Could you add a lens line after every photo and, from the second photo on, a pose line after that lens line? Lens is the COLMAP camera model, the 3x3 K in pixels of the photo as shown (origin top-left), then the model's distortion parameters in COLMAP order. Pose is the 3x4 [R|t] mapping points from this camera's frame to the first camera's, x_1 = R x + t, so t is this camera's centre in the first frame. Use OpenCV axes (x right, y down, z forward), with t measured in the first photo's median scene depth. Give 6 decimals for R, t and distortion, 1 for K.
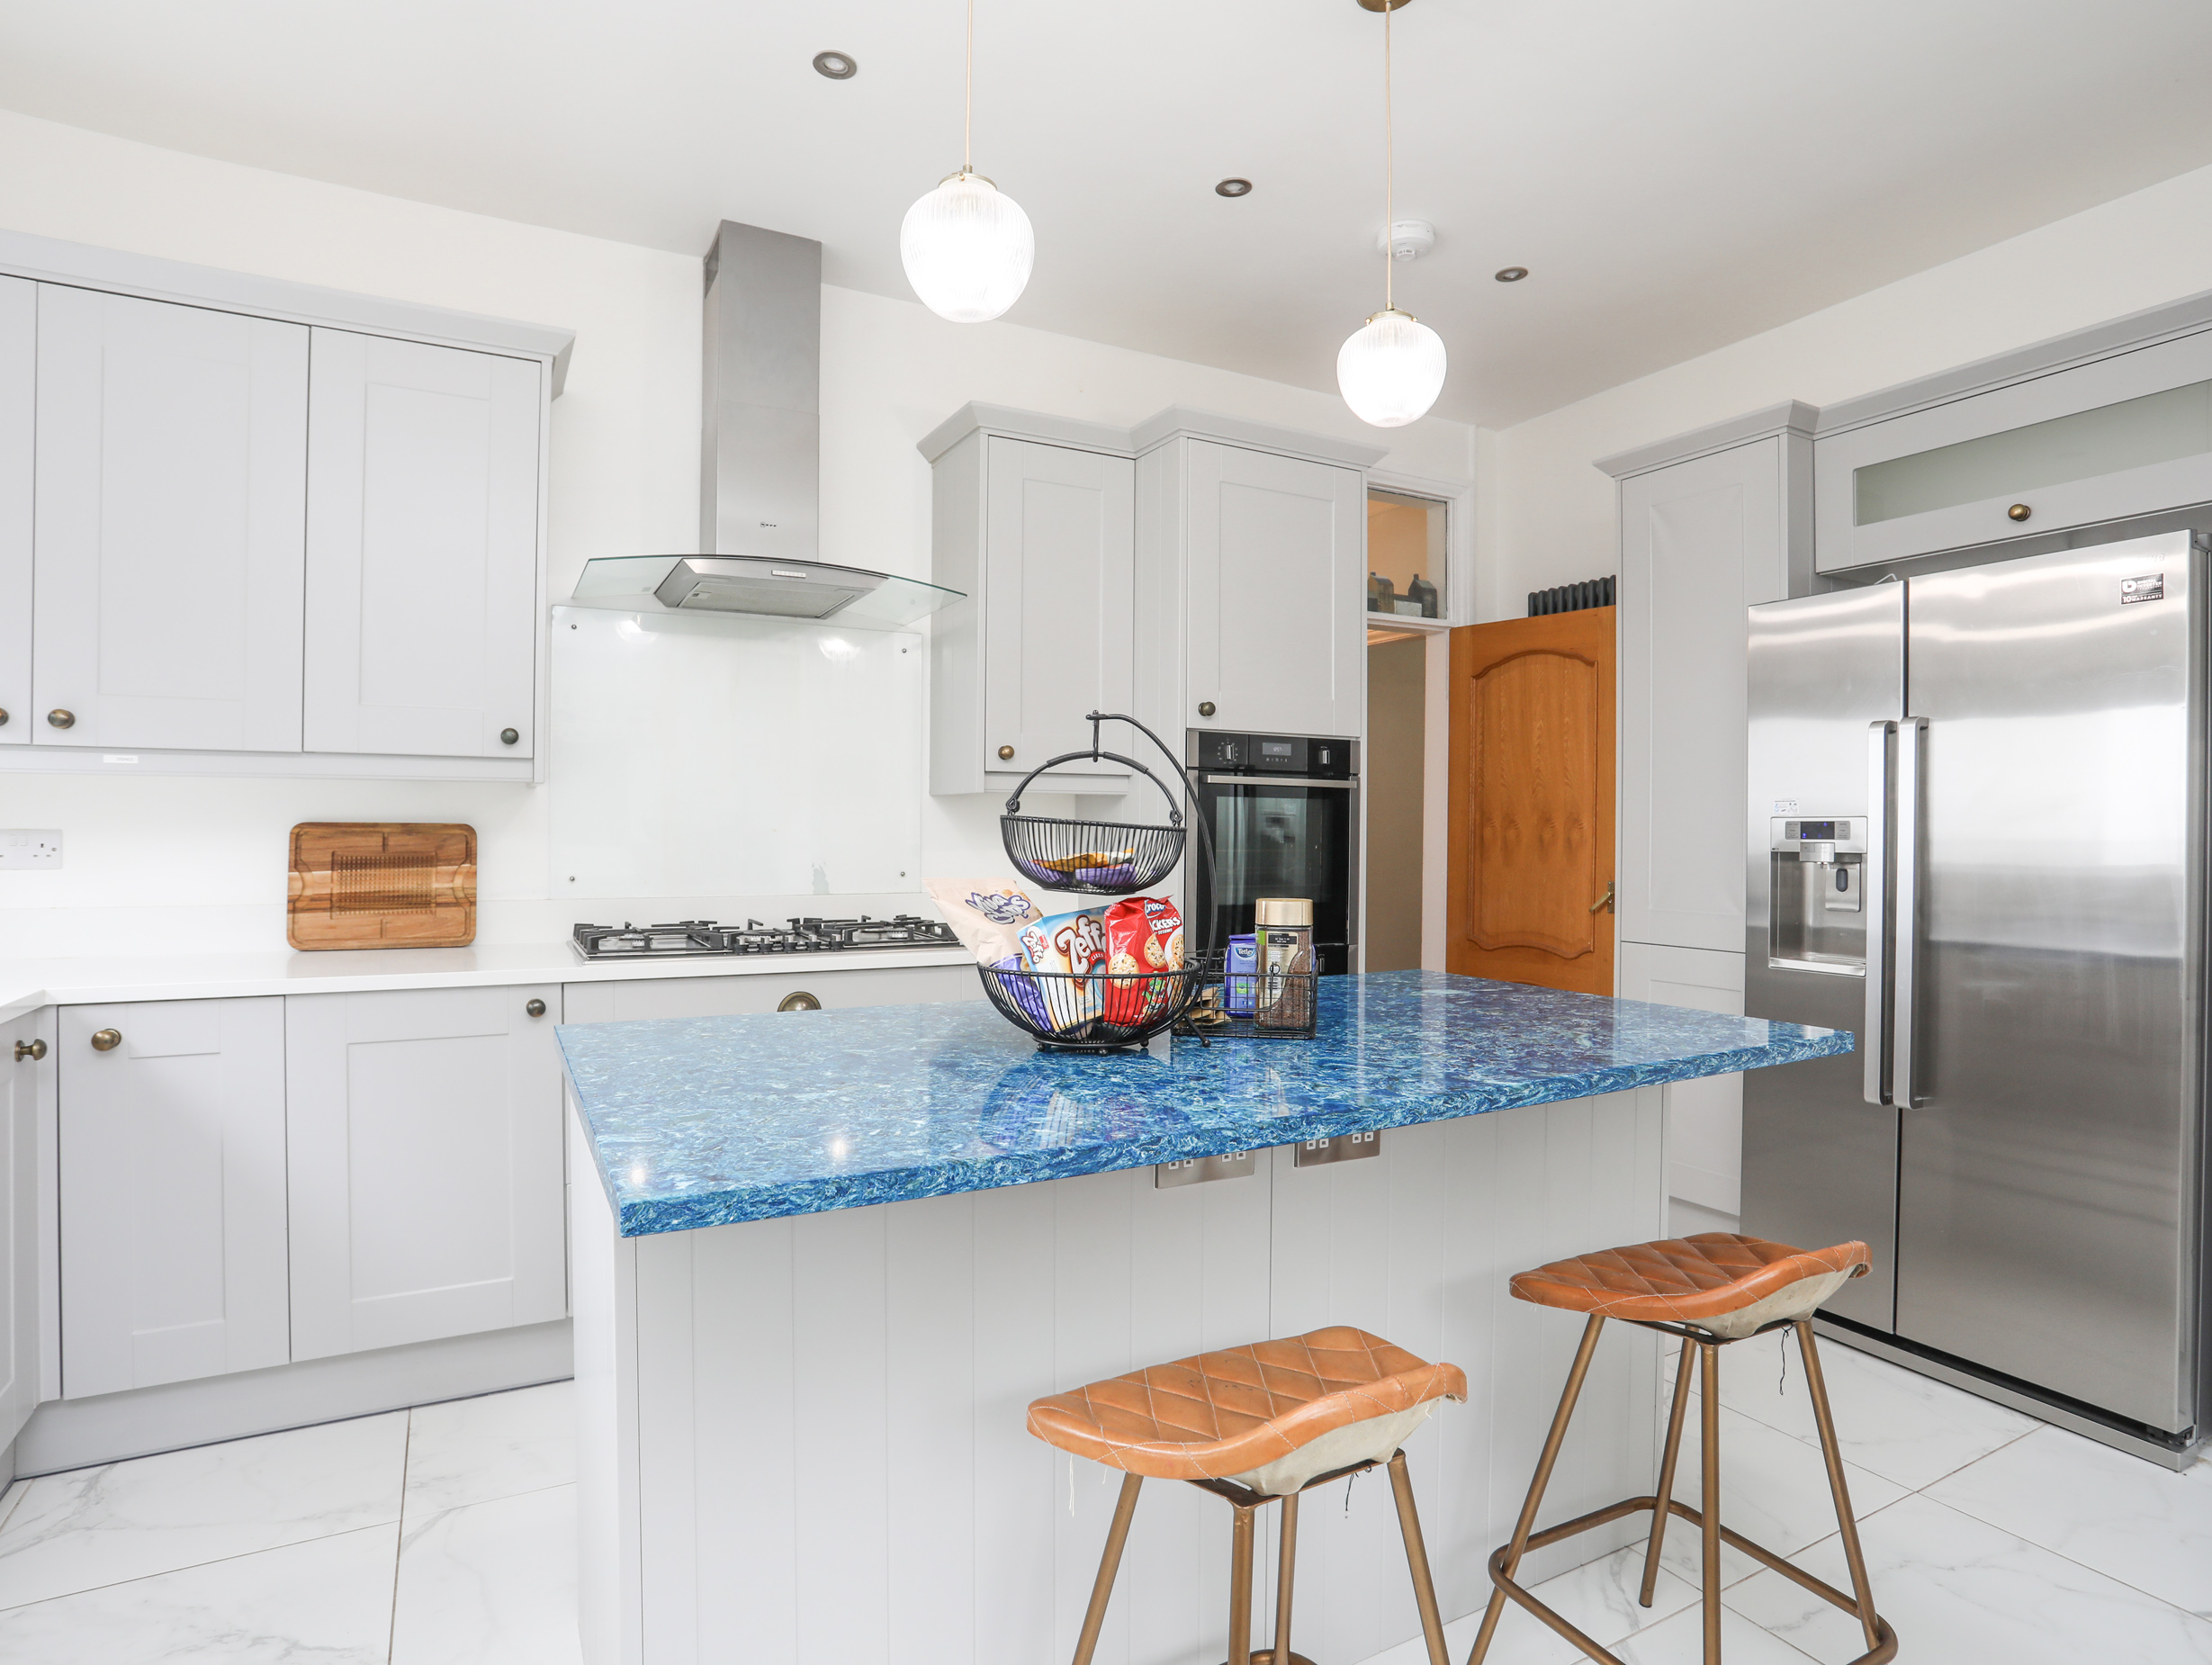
lens RADIAL K [[1208.5, 0, 1111.4], [0, 1208.5, 832.5], [0, 0, 1]] dist [-0.072748, 0.035204]
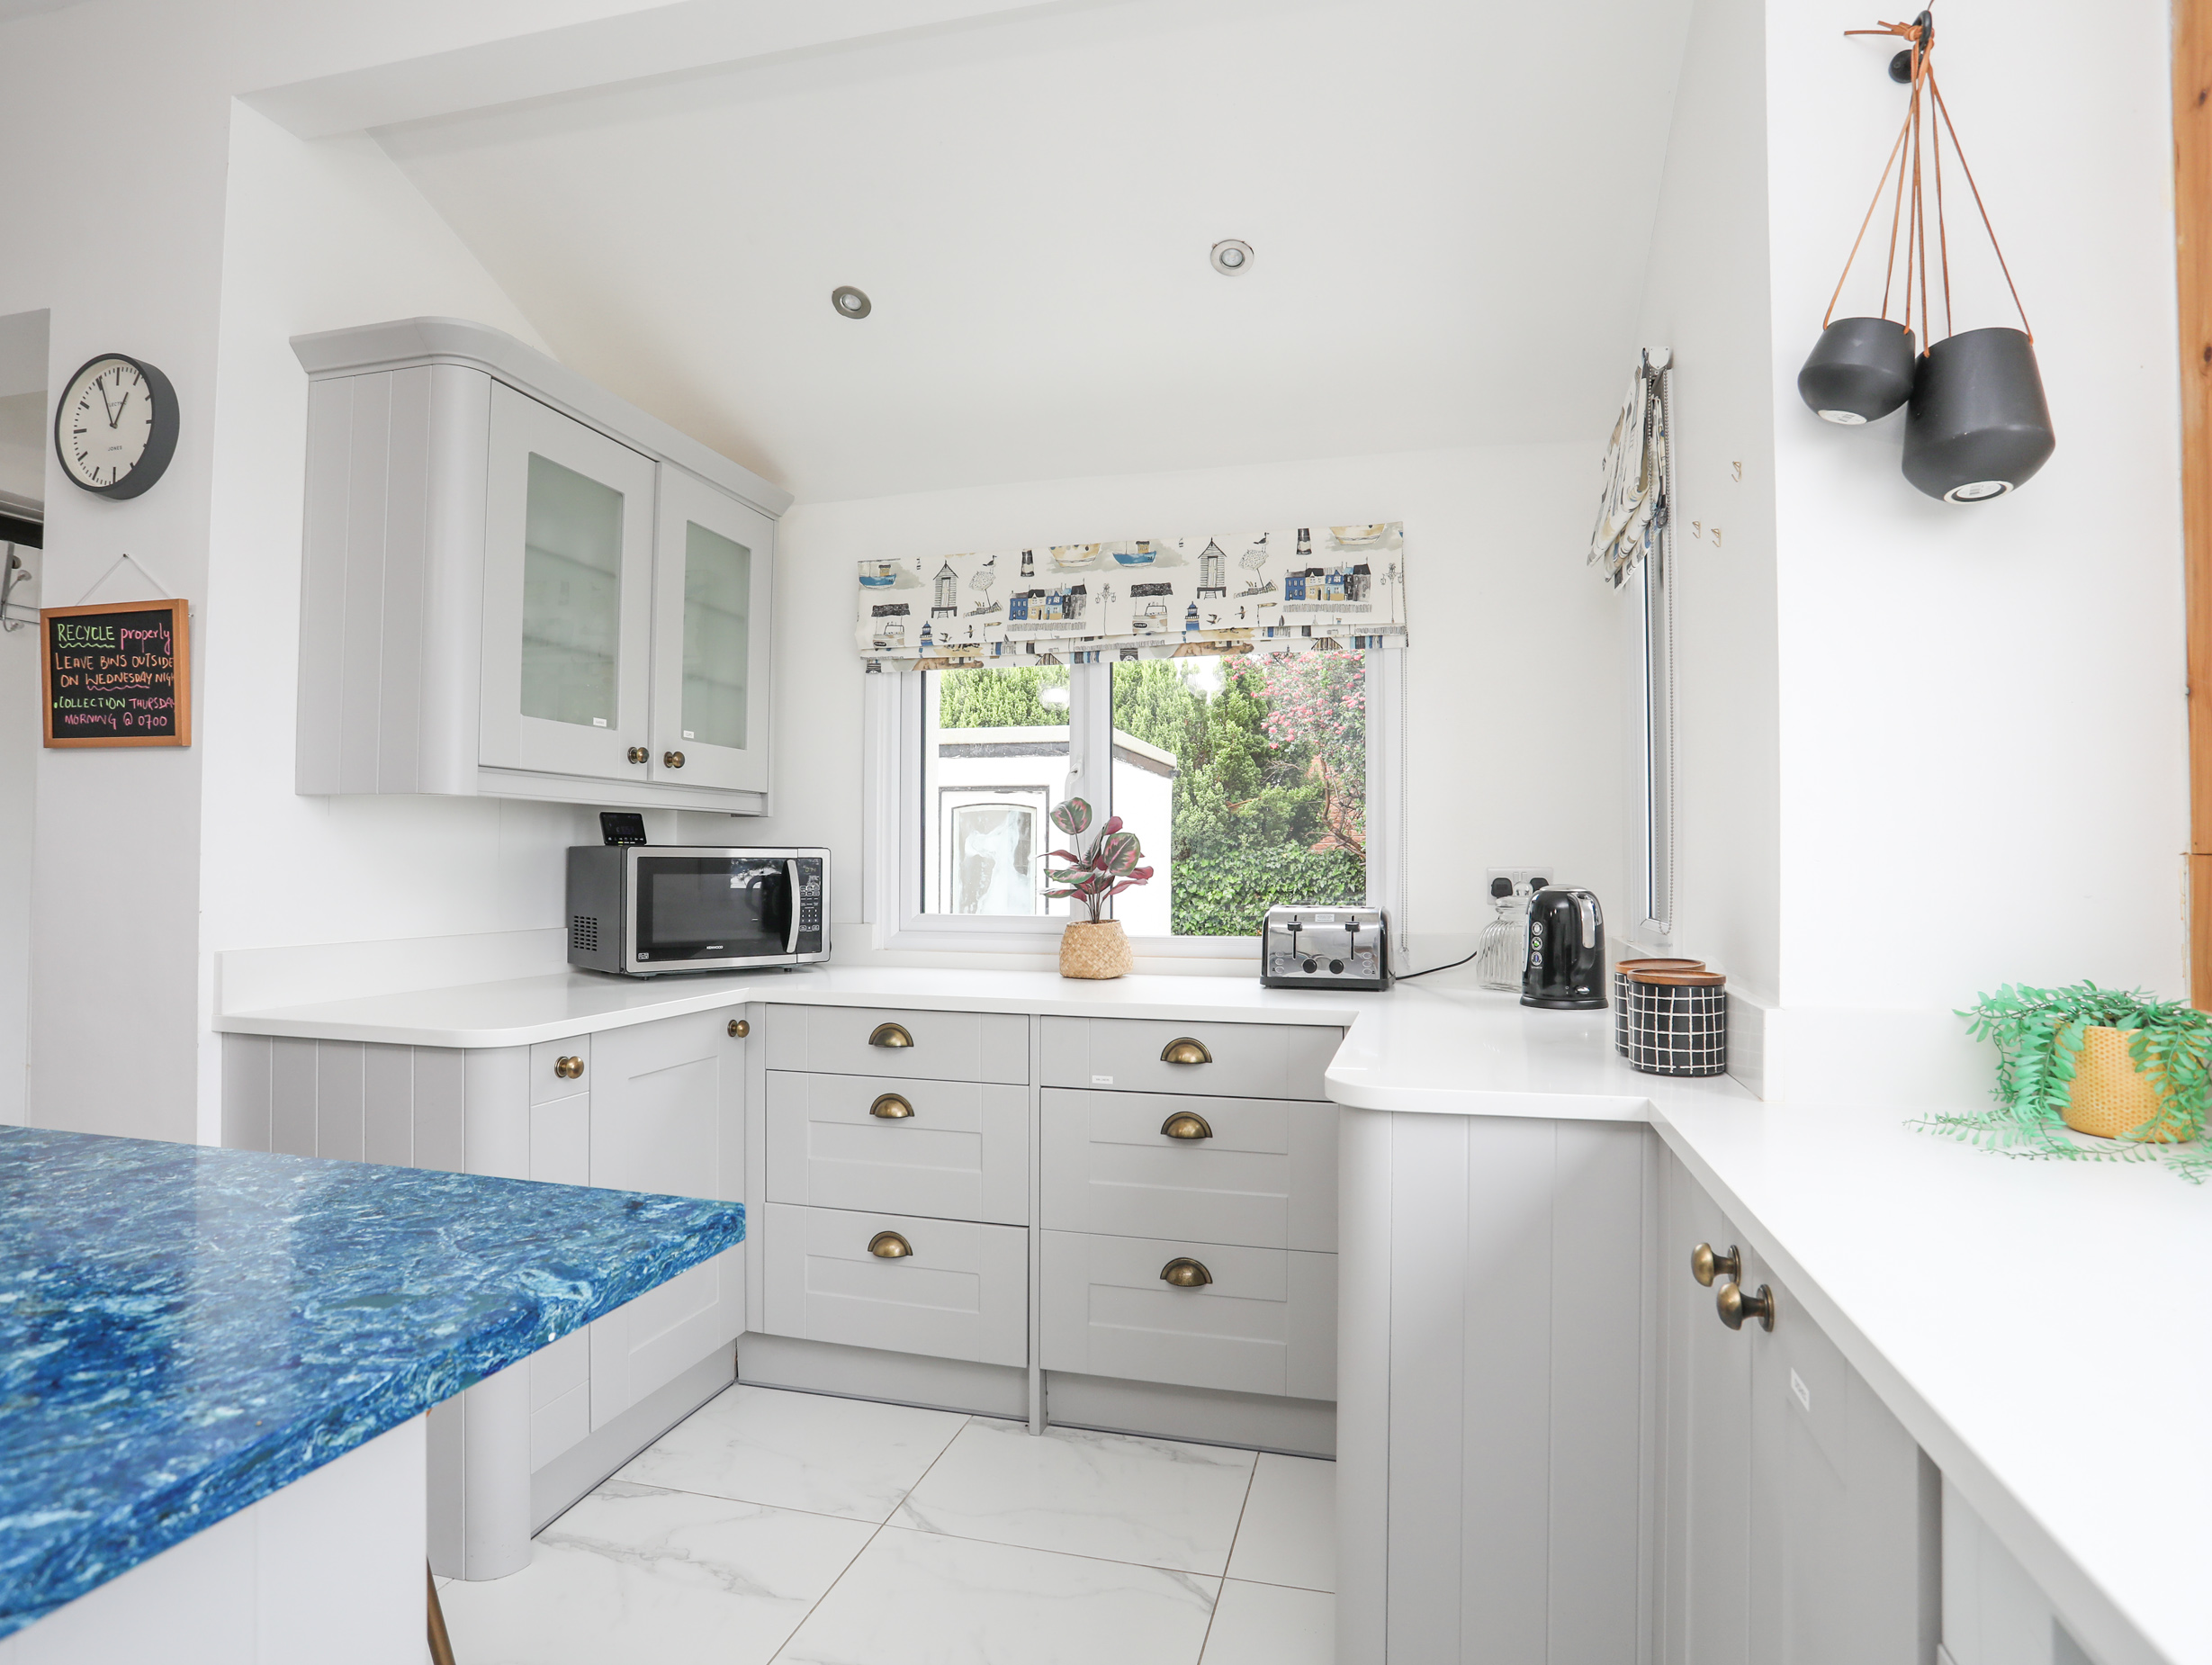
lens RADIAL K [[1208.5, 0, 1111.4], [0, 1208.5, 832.5], [0, 0, 1]] dist [-0.072748, 0.035204]
pose [[-0.716317, 0.002195, 0.697771, -1.154390], [-0.004070, 0.999965, -0.007325, 0.004990], [-0.697763, -0.008087, -0.716283, 1.306809]]
